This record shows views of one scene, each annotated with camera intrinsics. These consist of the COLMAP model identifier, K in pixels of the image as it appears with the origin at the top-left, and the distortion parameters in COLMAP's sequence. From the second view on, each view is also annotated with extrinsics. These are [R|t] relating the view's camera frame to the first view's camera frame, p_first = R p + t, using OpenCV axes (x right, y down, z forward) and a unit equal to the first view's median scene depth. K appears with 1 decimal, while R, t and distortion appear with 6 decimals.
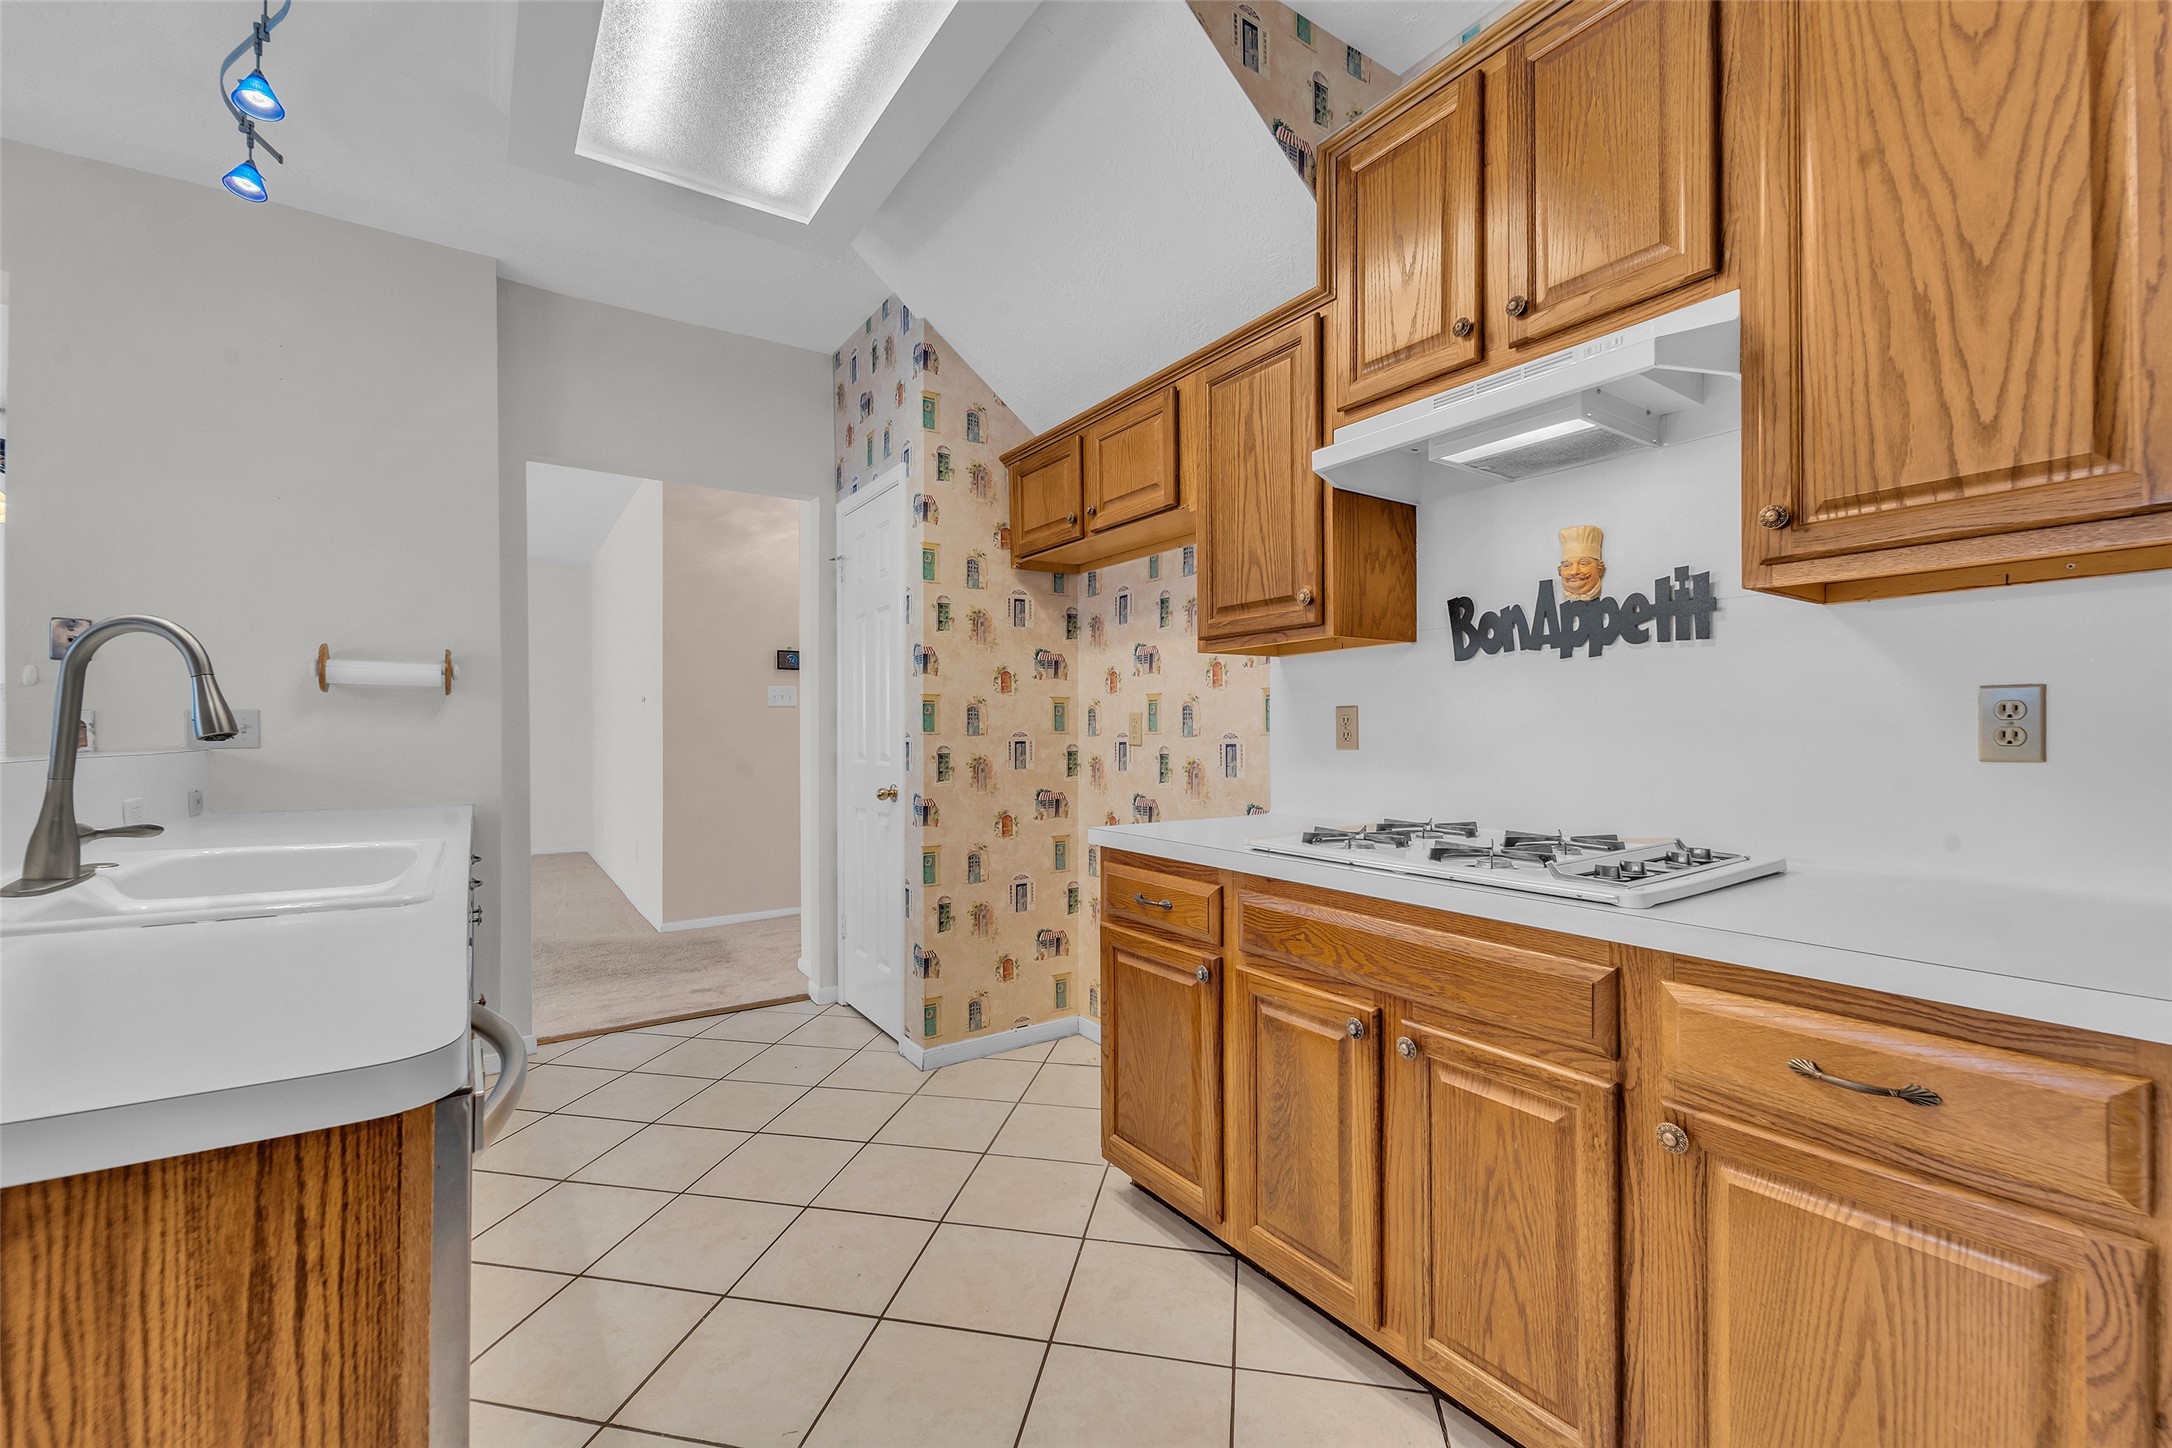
lens RADIAL K [[882.5, 0, 1087.4], [0, 882.5, 730.7], [0, 0, 1]] dist [0.000991, -0.000983]
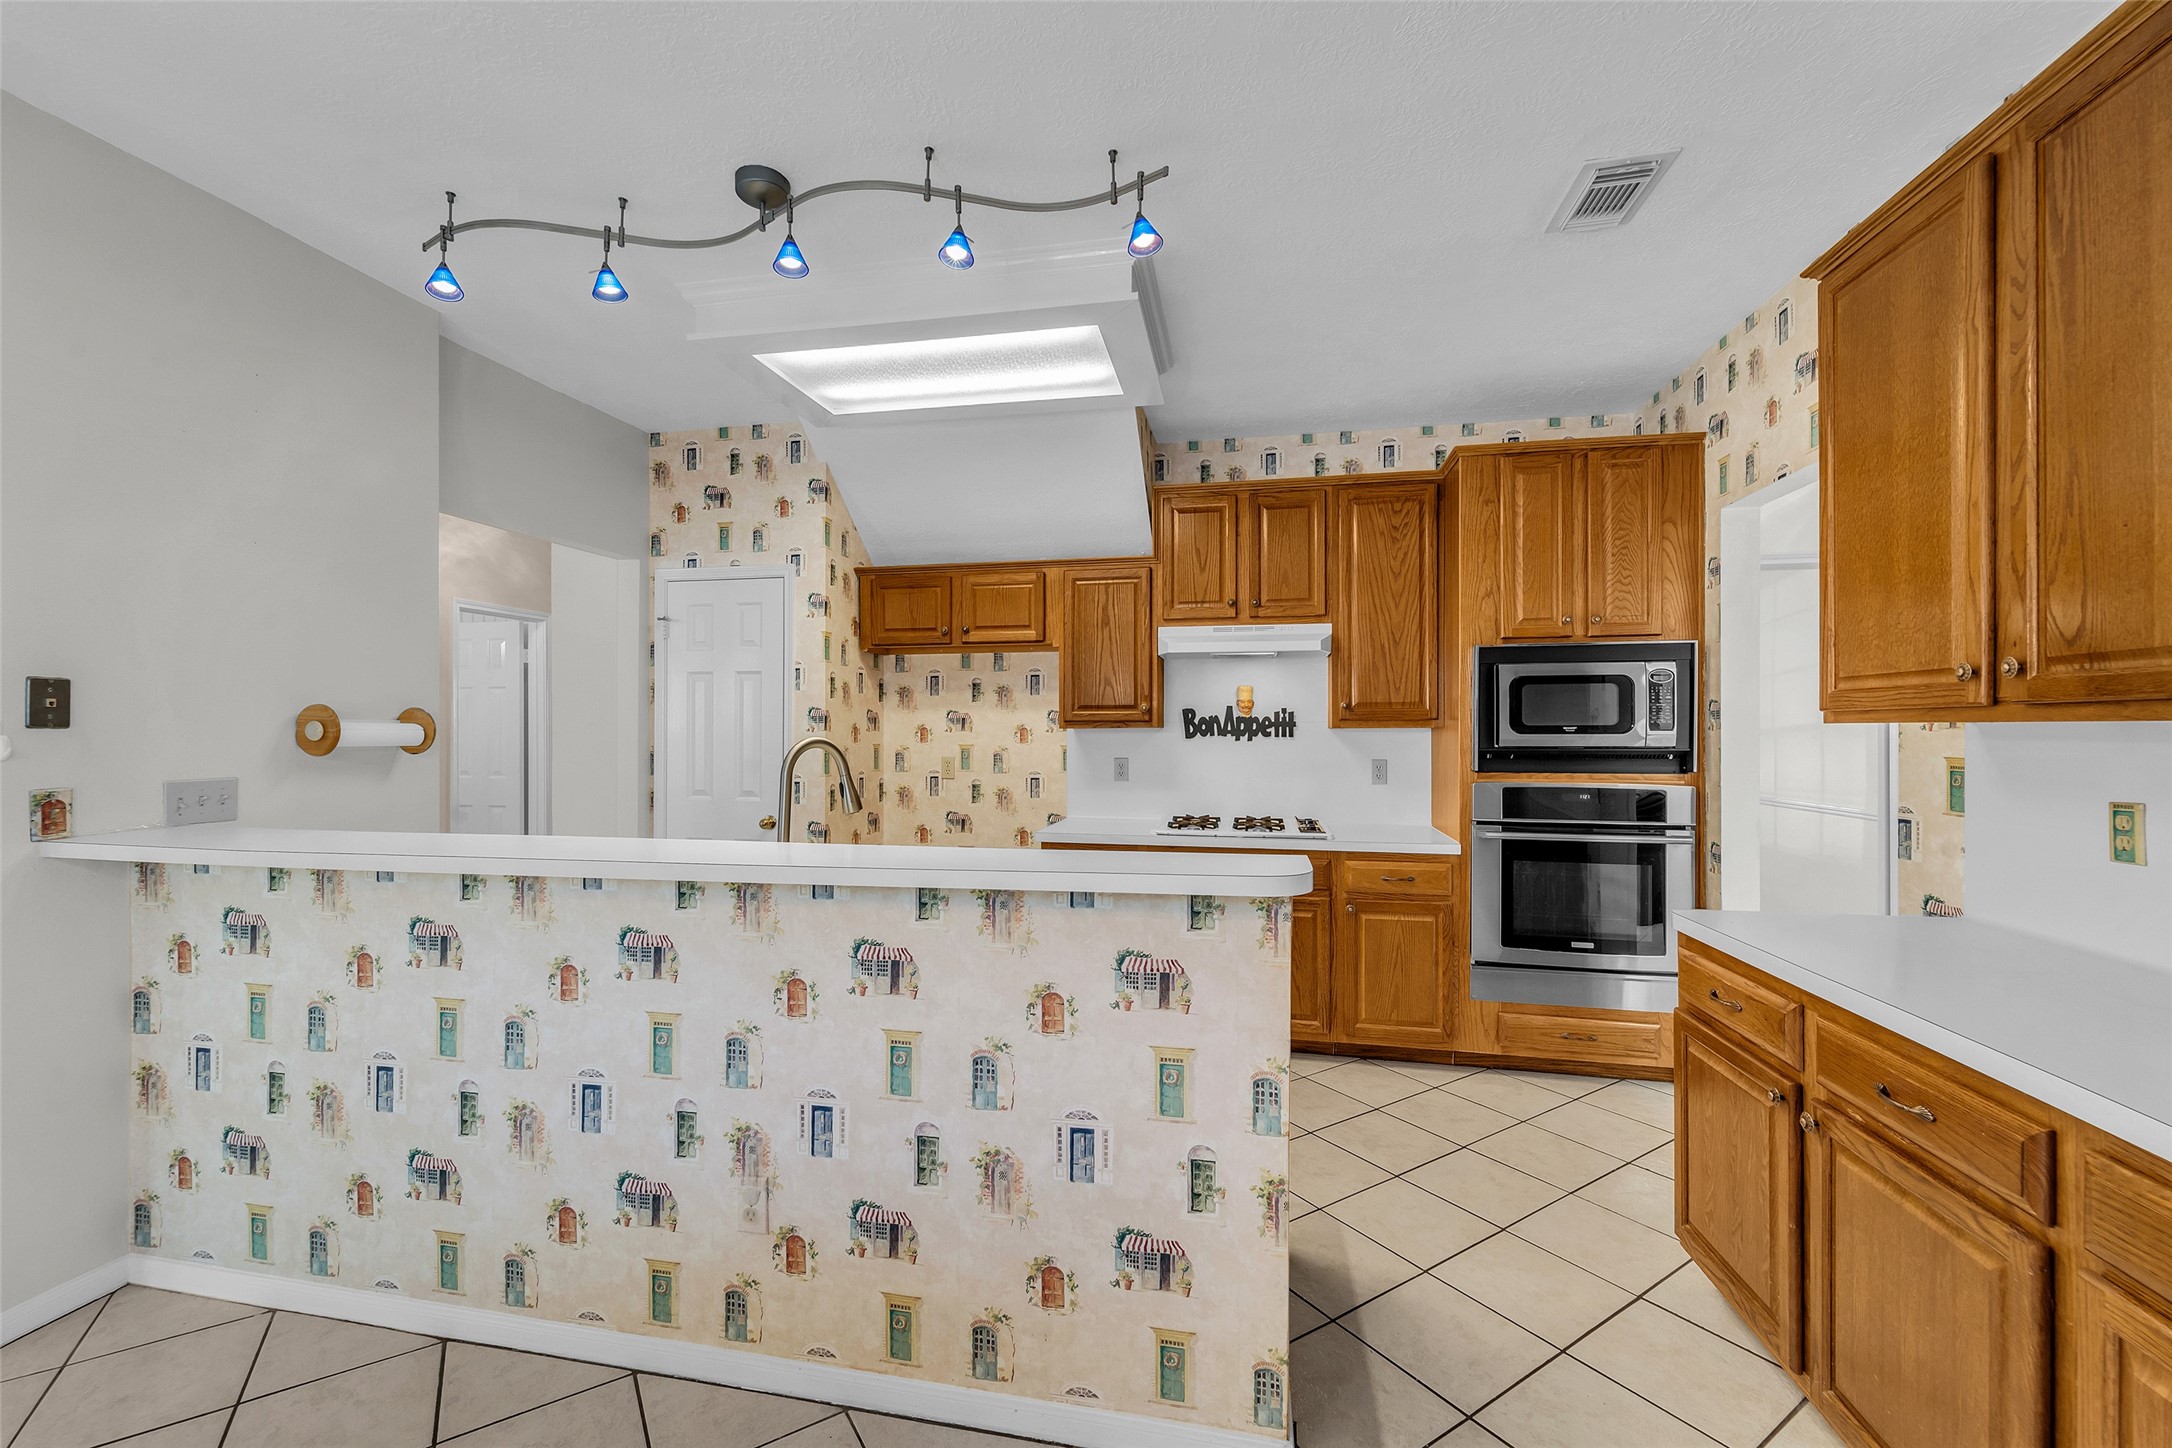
lens RADIAL K [[882.5, 0, 1063.5], [0, 882.5, 726.8], [0, 0, 1]] dist [0.000991, -0.000983]
pose [[0.709476, 0.006714, 0.704697, -1.276708], [-0.004373, 0.999977, -0.005125, -0.095383], [-0.704716, 0.000555, 0.709489, -0.286091]]
